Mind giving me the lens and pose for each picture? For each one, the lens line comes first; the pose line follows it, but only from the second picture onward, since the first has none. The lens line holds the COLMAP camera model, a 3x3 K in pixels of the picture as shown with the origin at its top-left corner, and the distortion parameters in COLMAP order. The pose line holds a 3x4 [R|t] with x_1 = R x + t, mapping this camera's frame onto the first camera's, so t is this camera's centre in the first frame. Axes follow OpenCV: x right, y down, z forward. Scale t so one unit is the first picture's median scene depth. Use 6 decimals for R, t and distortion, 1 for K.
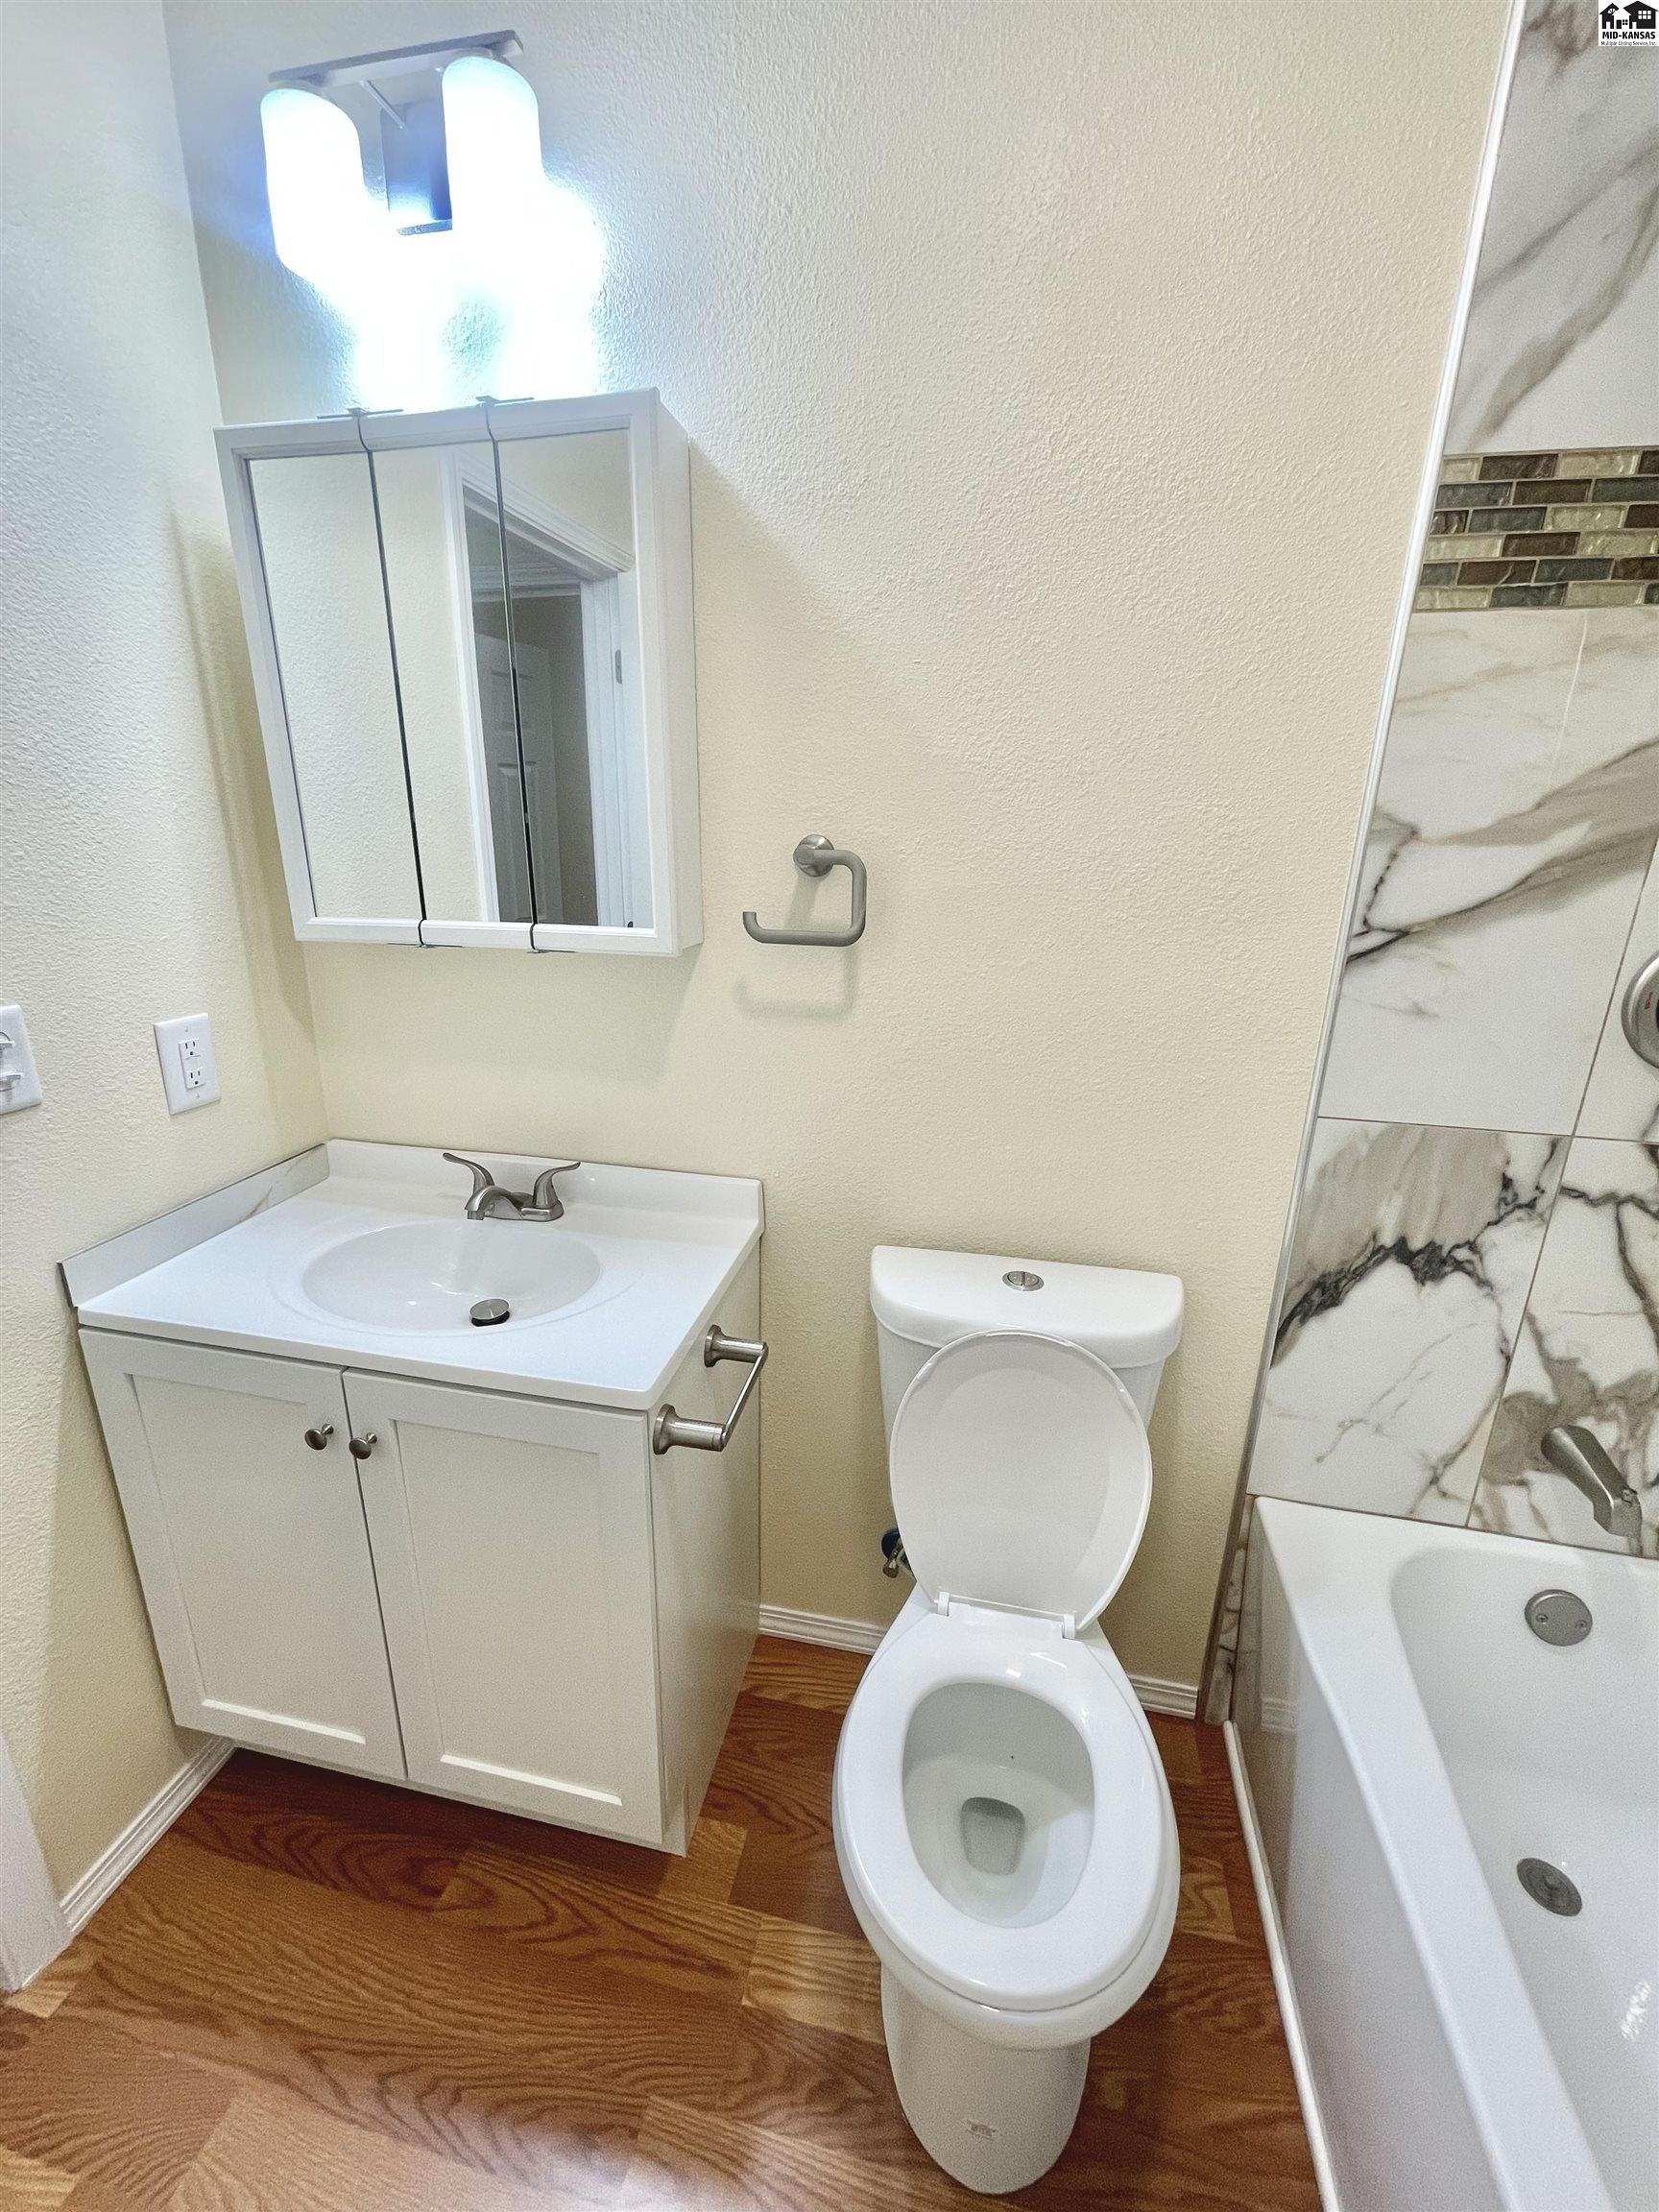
lens RADIAL K [[888.5, 0, 829.5], [0, 888.5, 1106.0], [0, 0, 1]] dist [0.002476, -0.000163]
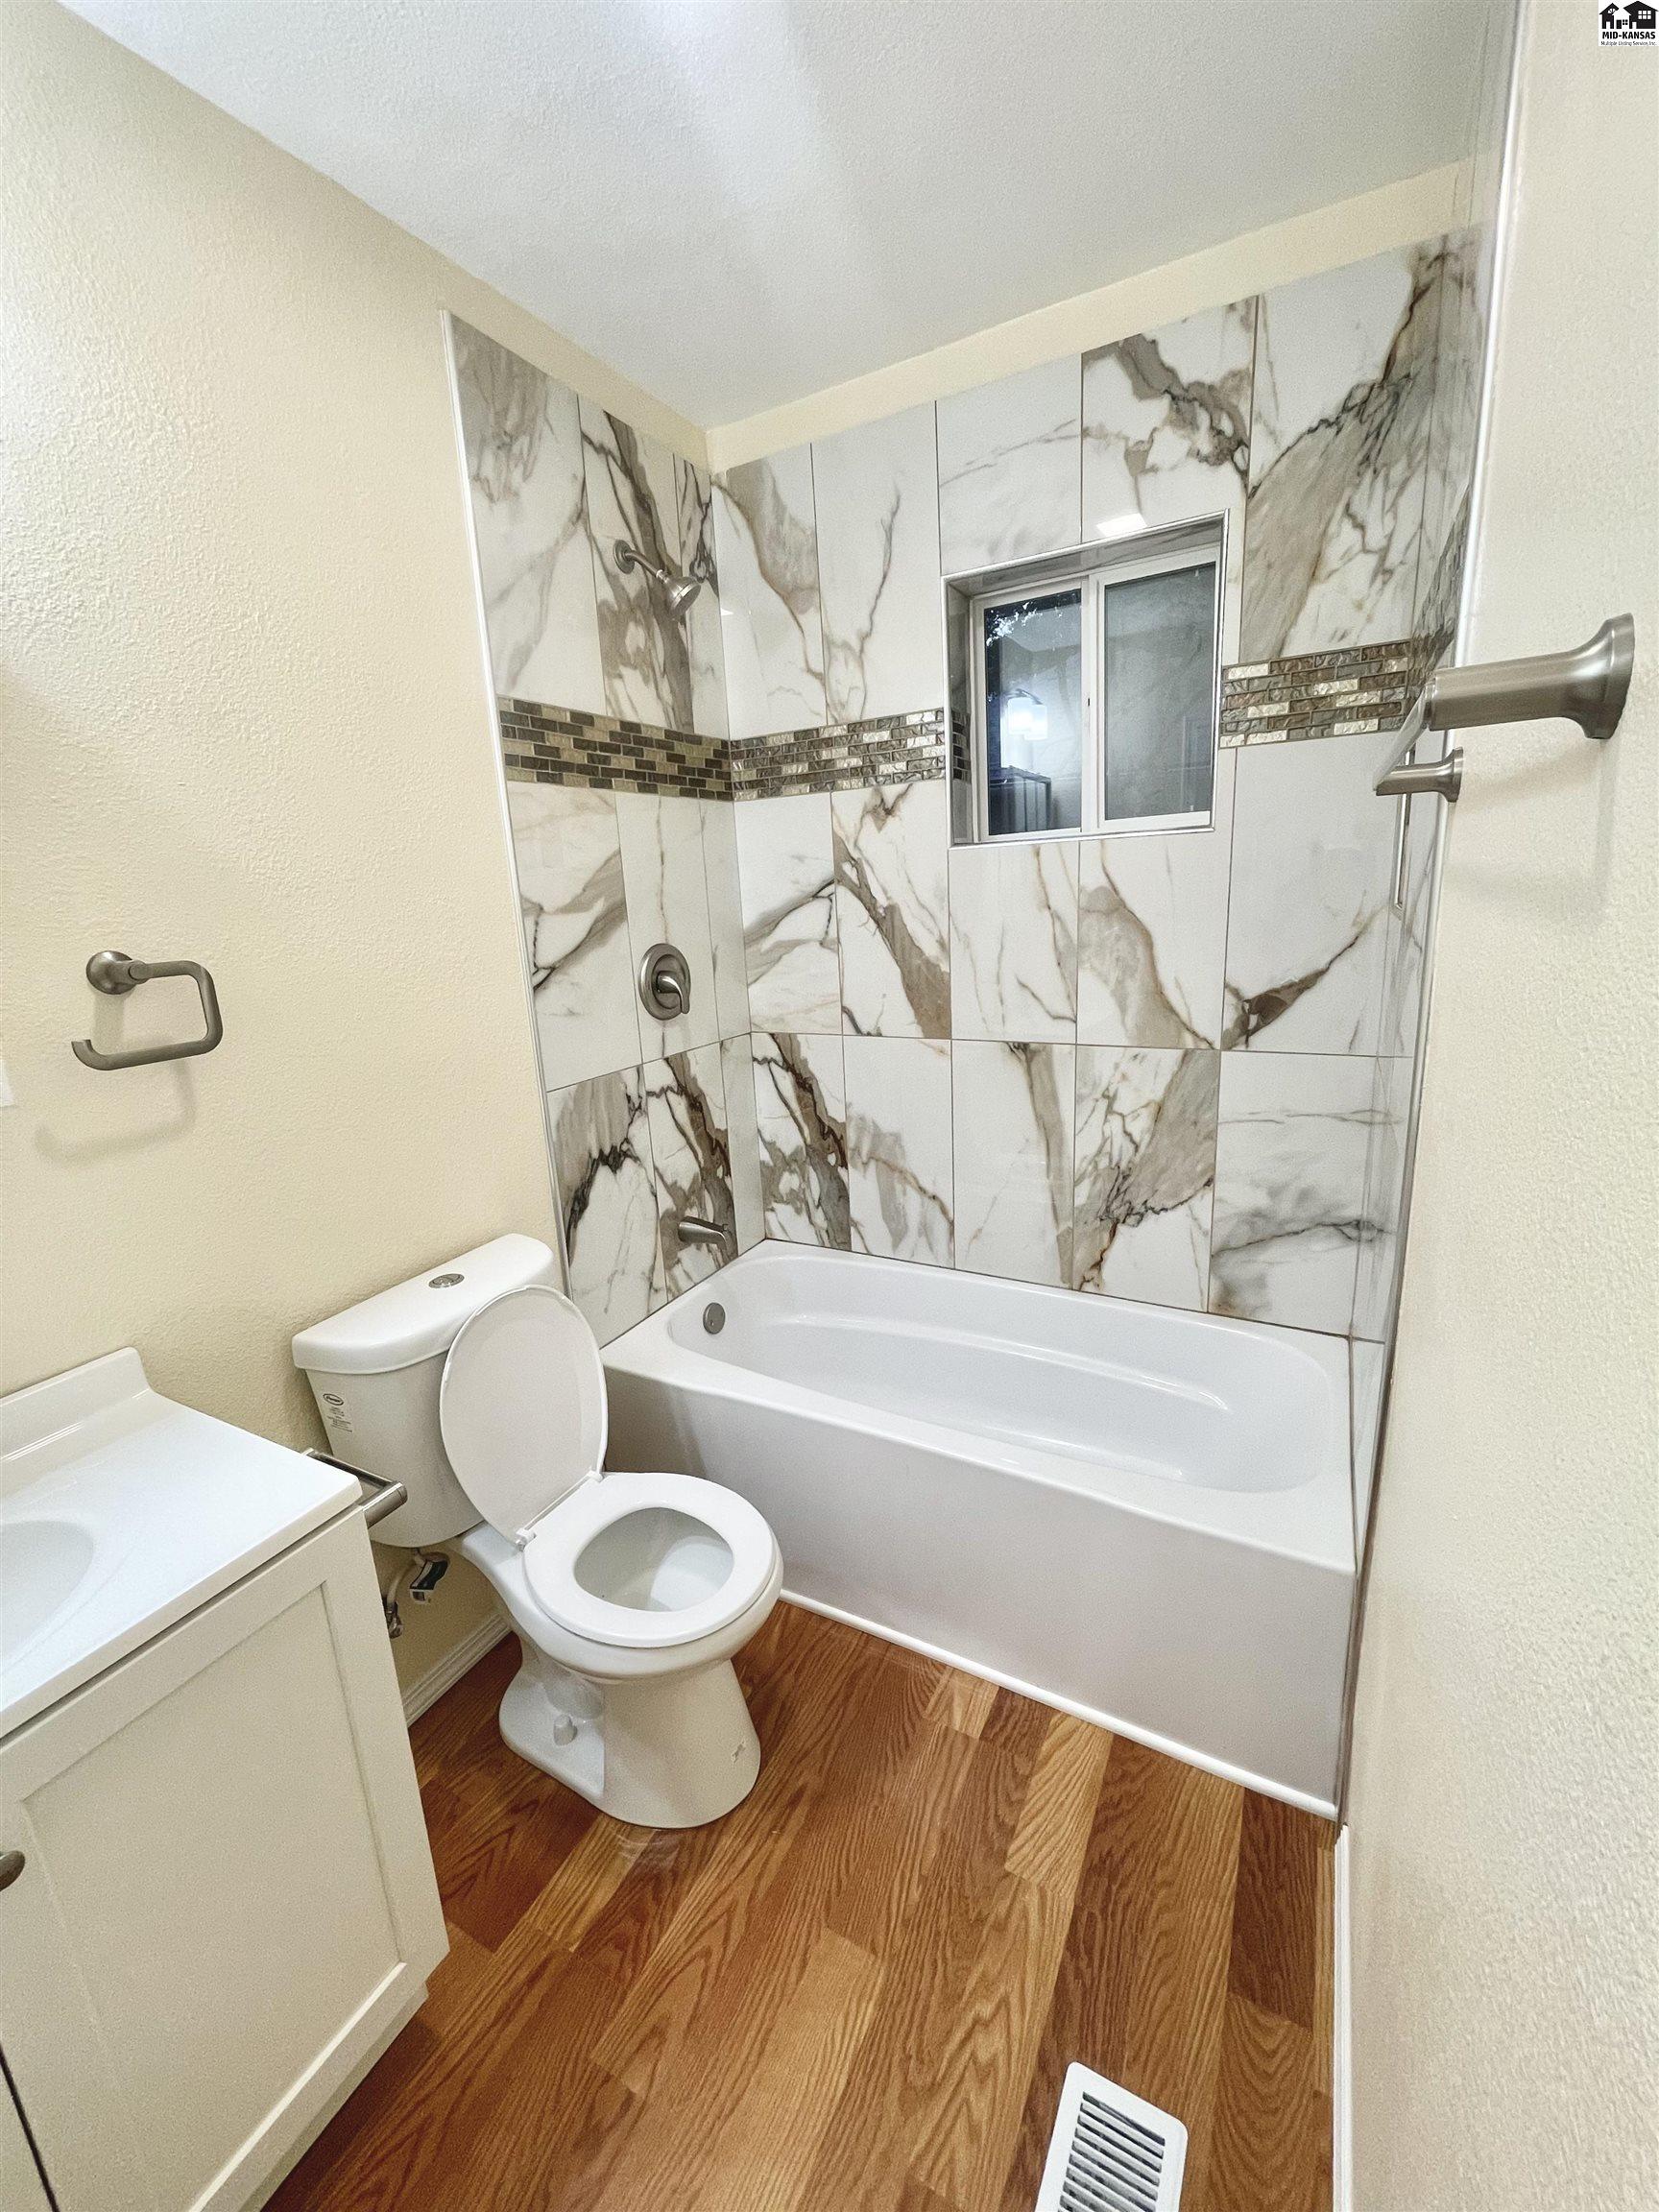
lens RADIAL K [[888.5, 0, 829.5], [0, 888.5, 1106.0], [0, 0, 1]] dist [0.002476, -0.000163]
pose [[0.285165, -0.265328, 0.921022, -0.724032], [0.338723, 0.926814, 0.162121, -0.048852], [-0.896631, 0.265740, 0.354168, 0.029293]]
